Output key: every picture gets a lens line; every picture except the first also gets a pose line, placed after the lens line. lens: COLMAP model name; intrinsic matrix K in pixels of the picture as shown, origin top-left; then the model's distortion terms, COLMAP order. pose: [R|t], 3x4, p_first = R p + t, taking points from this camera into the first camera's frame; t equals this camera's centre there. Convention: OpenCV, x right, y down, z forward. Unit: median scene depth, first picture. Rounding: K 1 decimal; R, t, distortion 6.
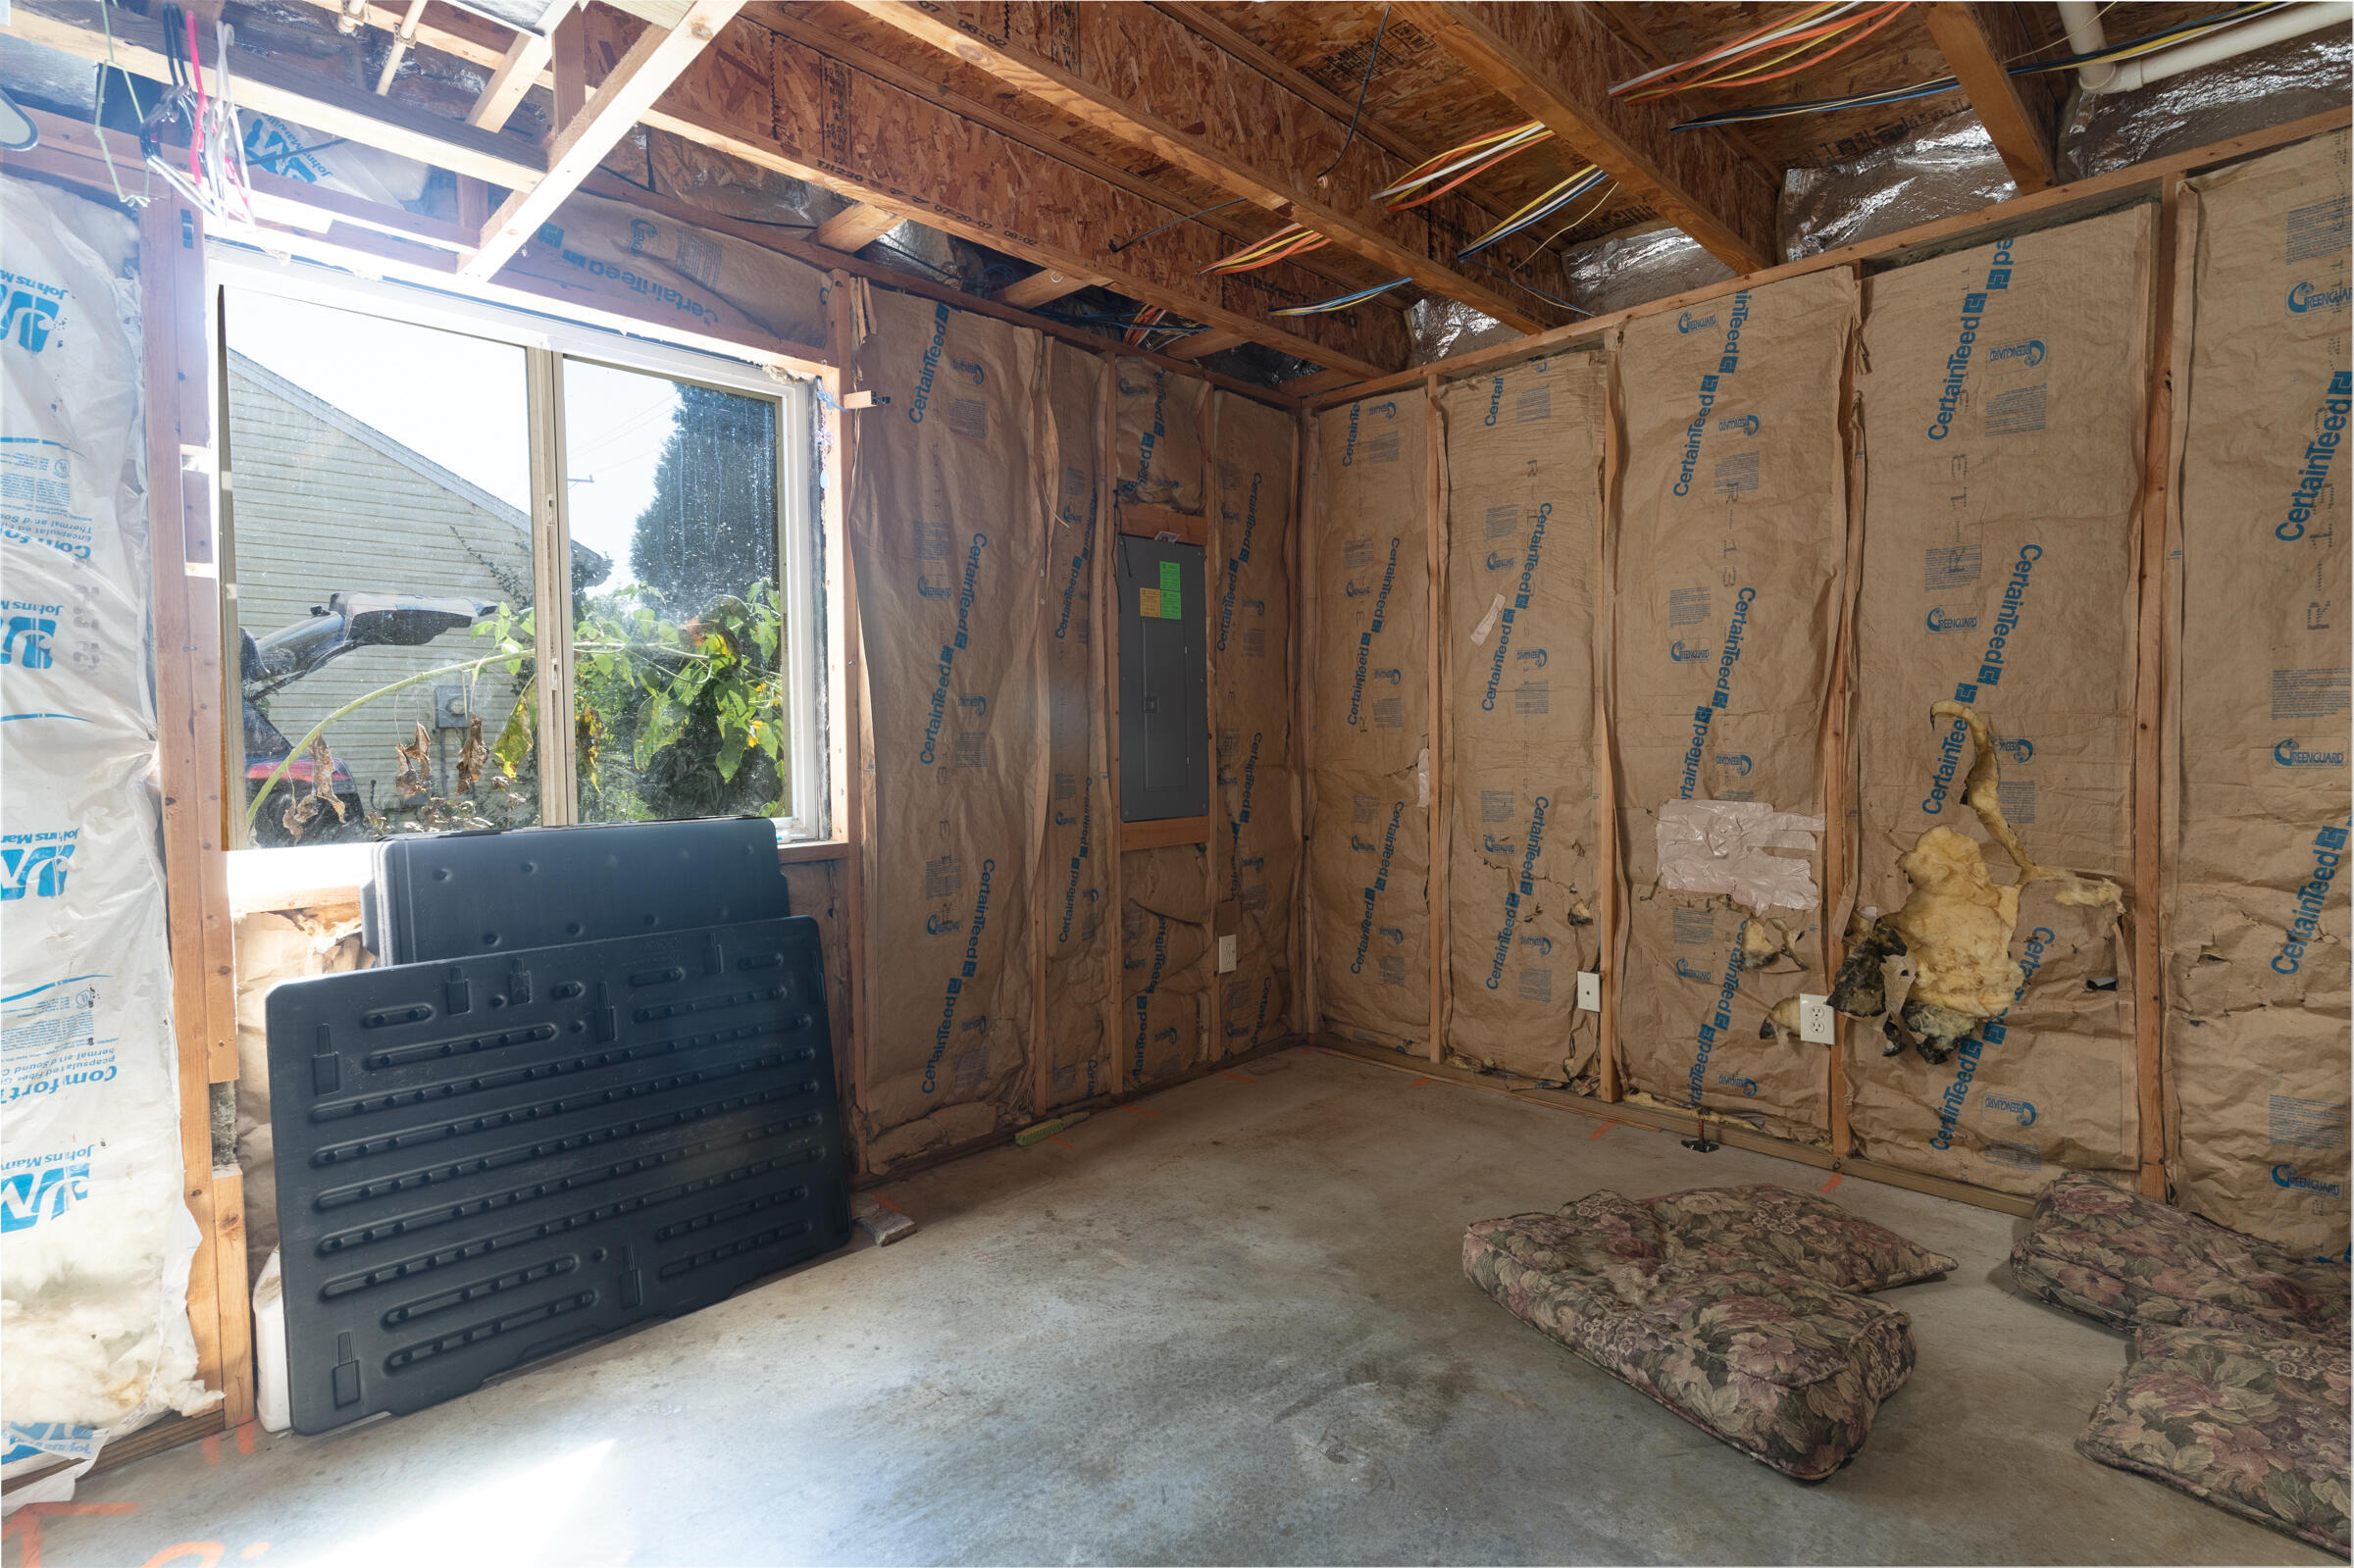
lens RADIAL K [[1123.2, 0, 1180.7], [0, 1123.2, 776.4], [0, 0, 1]] dist [0.002935, -0.000061]
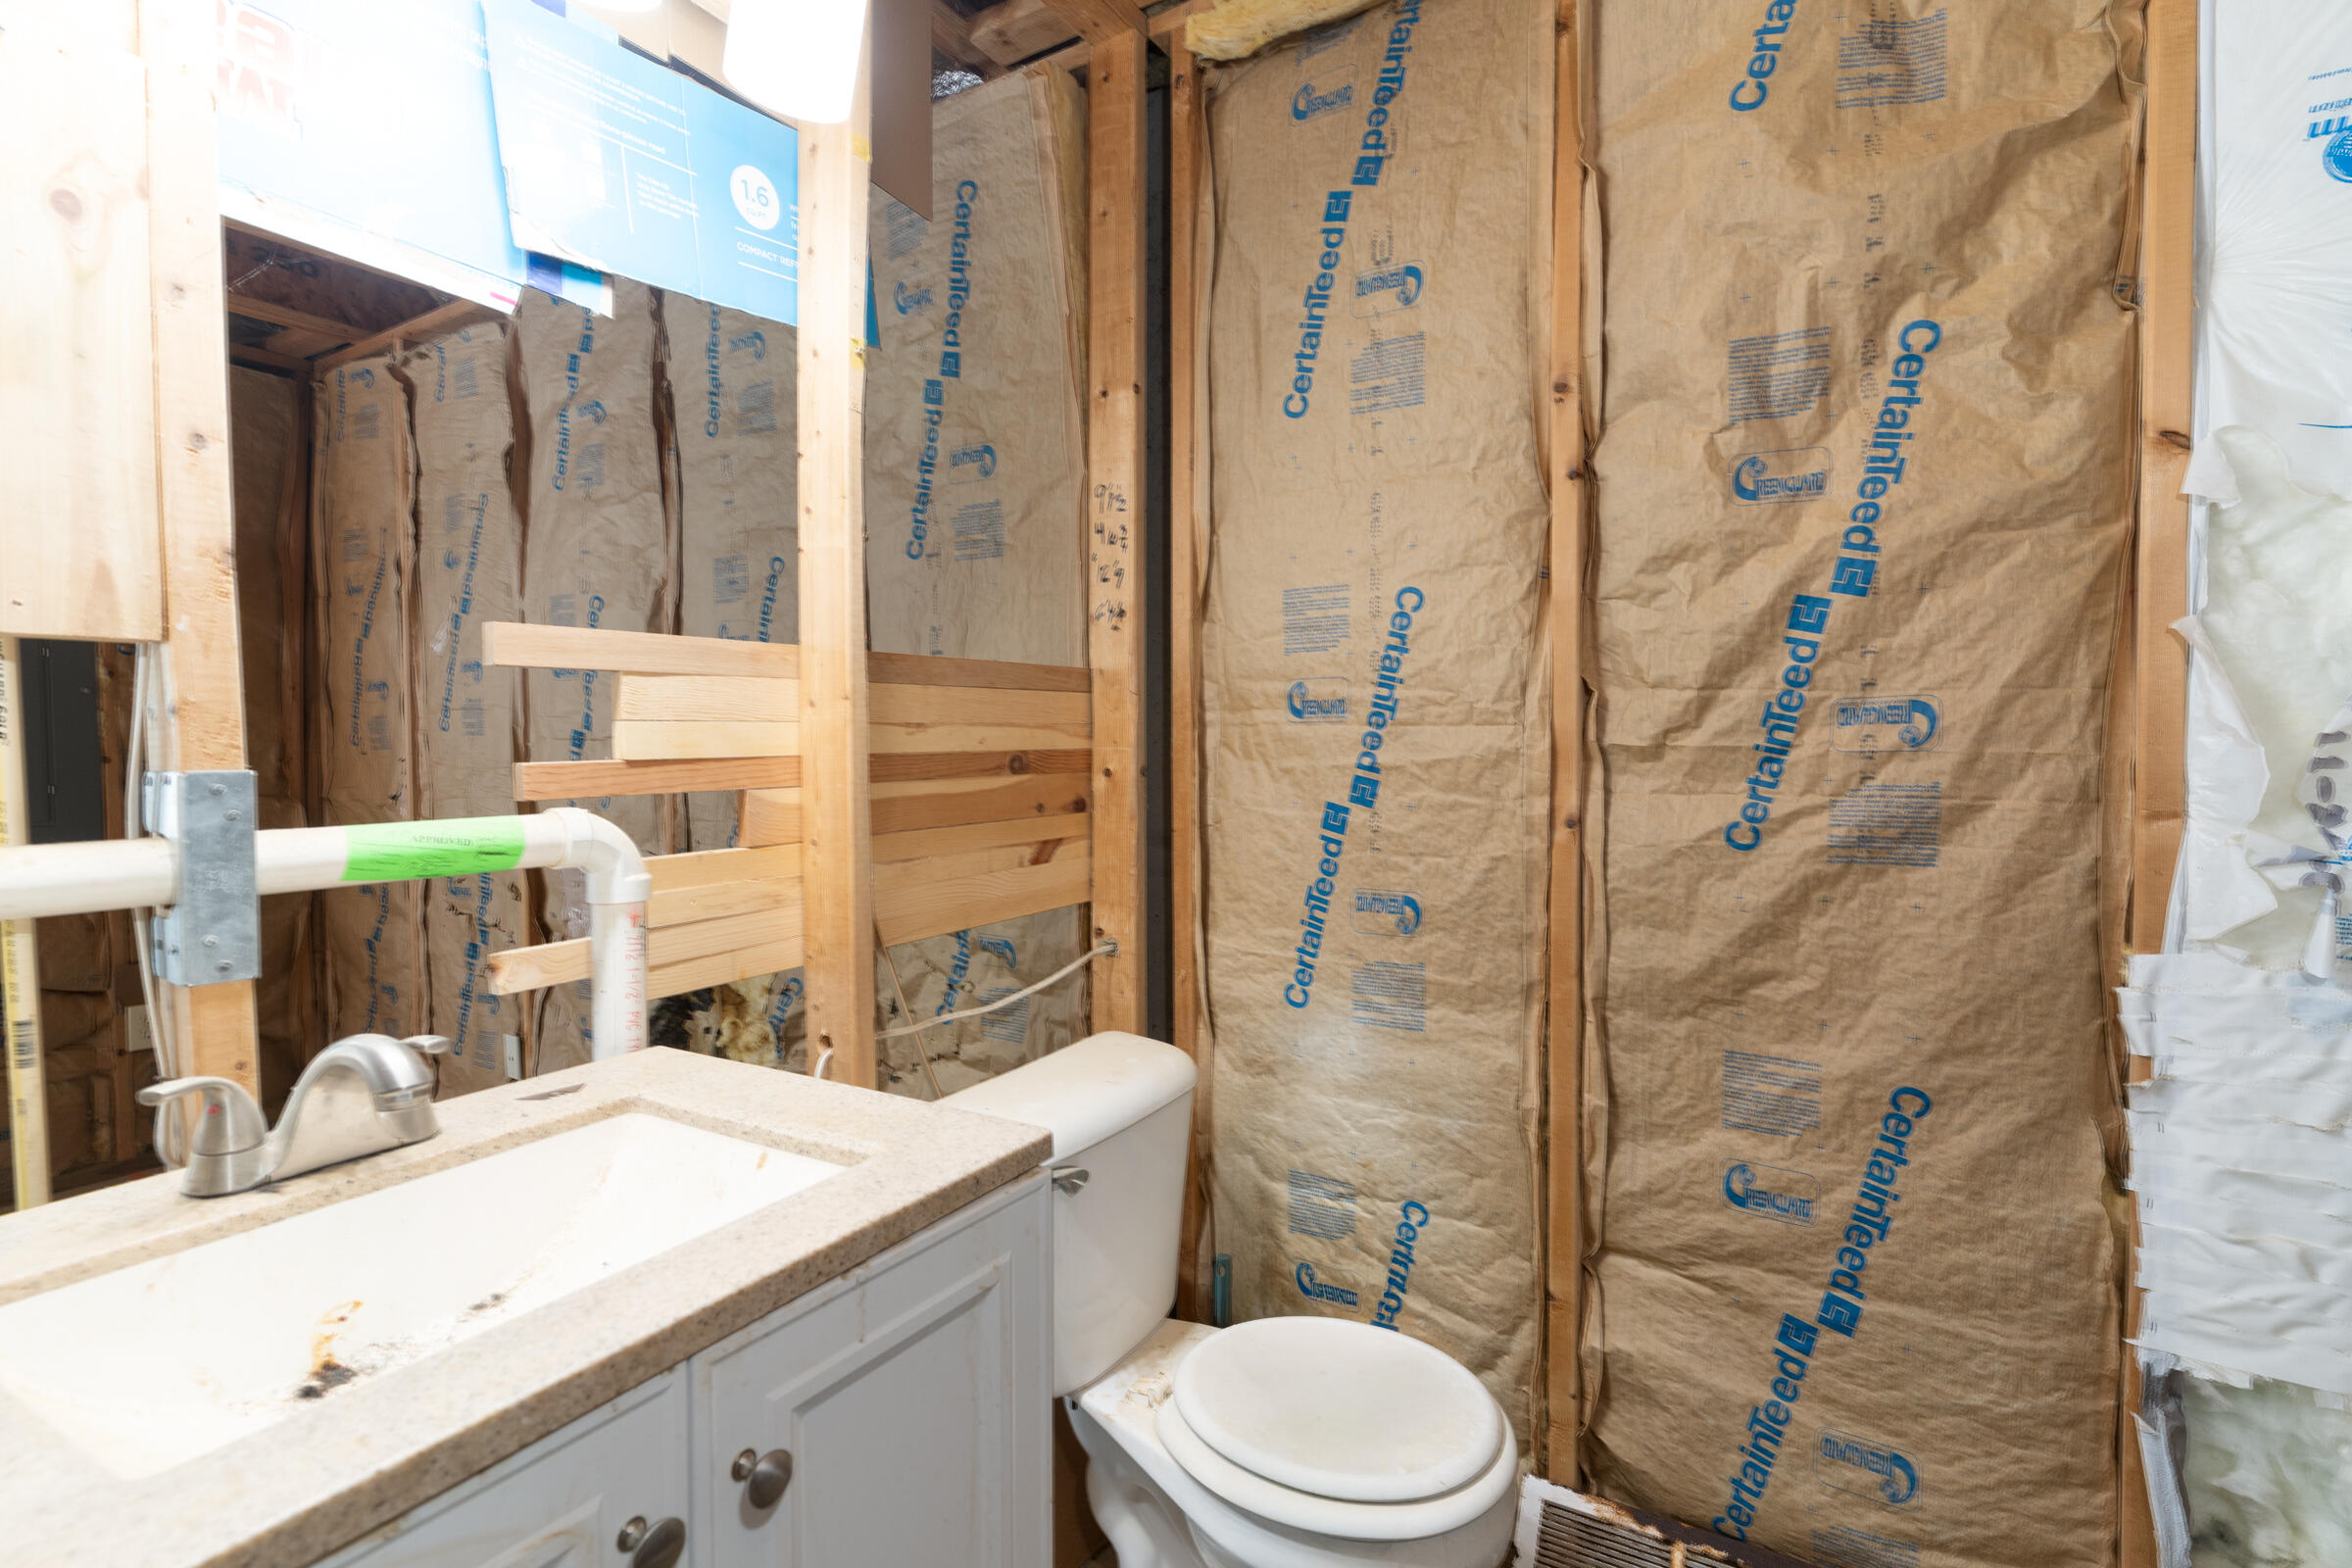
lens RADIAL K [[1122.4, 0, 1170.2], [0, 1122.4, 776.5], [0, 0, 1]] dist [0.002935, -0.000061]
pose [[0.972286, -0.002431, 0.233781, 0.612455], [0.004936, 0.999937, -0.010129, -0.012727], [-0.233742, 0.011002, 0.972236, 0.033241]]
